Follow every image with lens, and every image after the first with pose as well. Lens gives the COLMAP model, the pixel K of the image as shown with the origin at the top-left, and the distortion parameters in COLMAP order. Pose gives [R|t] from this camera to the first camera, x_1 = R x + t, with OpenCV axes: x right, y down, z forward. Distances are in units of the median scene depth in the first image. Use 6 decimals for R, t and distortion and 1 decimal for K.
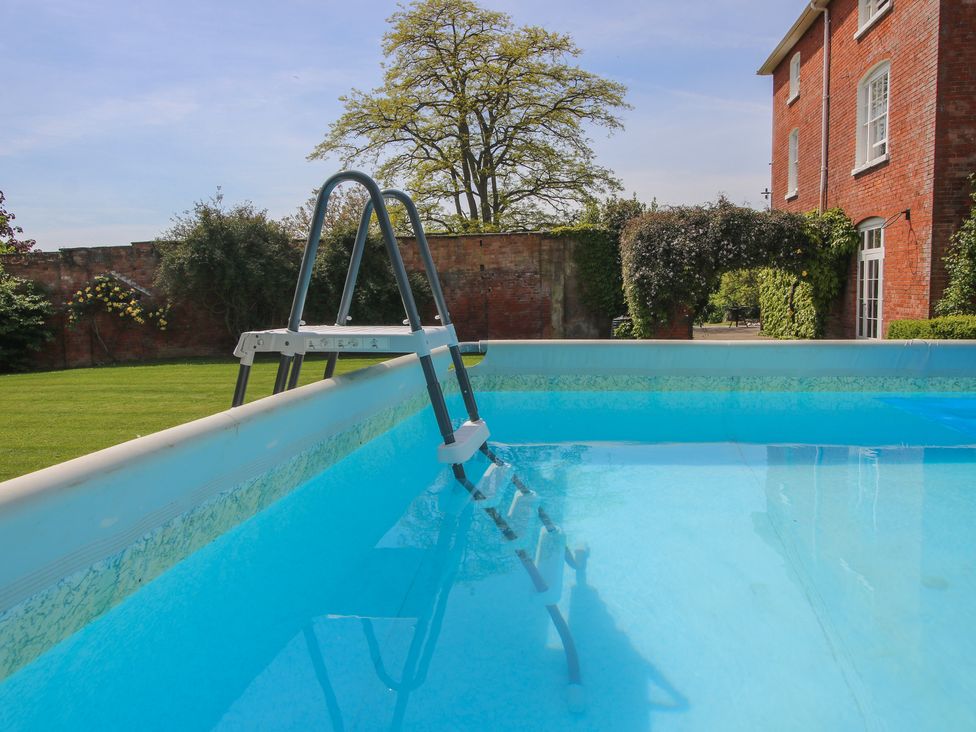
lens RADIAL K [[656.3, 0, 488.0], [0, 656.3, 366.0], [0, 0, 1]] dist [-0.005109, -0.001908]
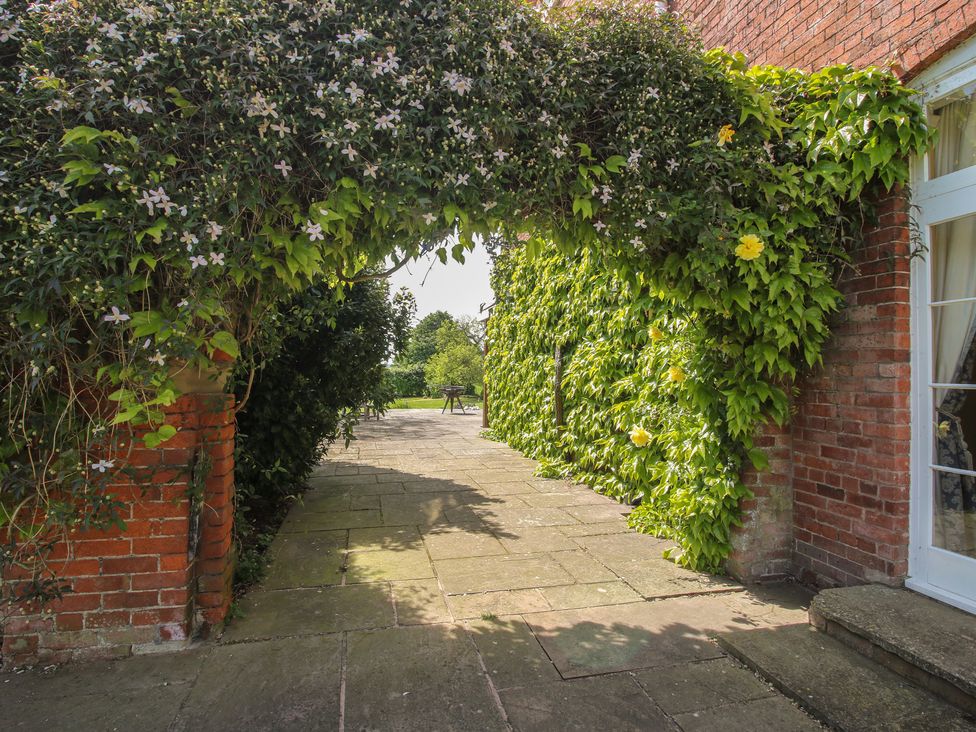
lens RADIAL K [[543.2, 0, 488.0], [0, 543.2, 366.0], [0, 0, 1]] dist [-0.003131, -0.001696]
pose [[0.912097, 0.038018, 0.408208, 0.324656], [0.010504, 0.993197, -0.115968, -0.083192], [-0.409840, 0.110062, 0.905493, 0.832412]]
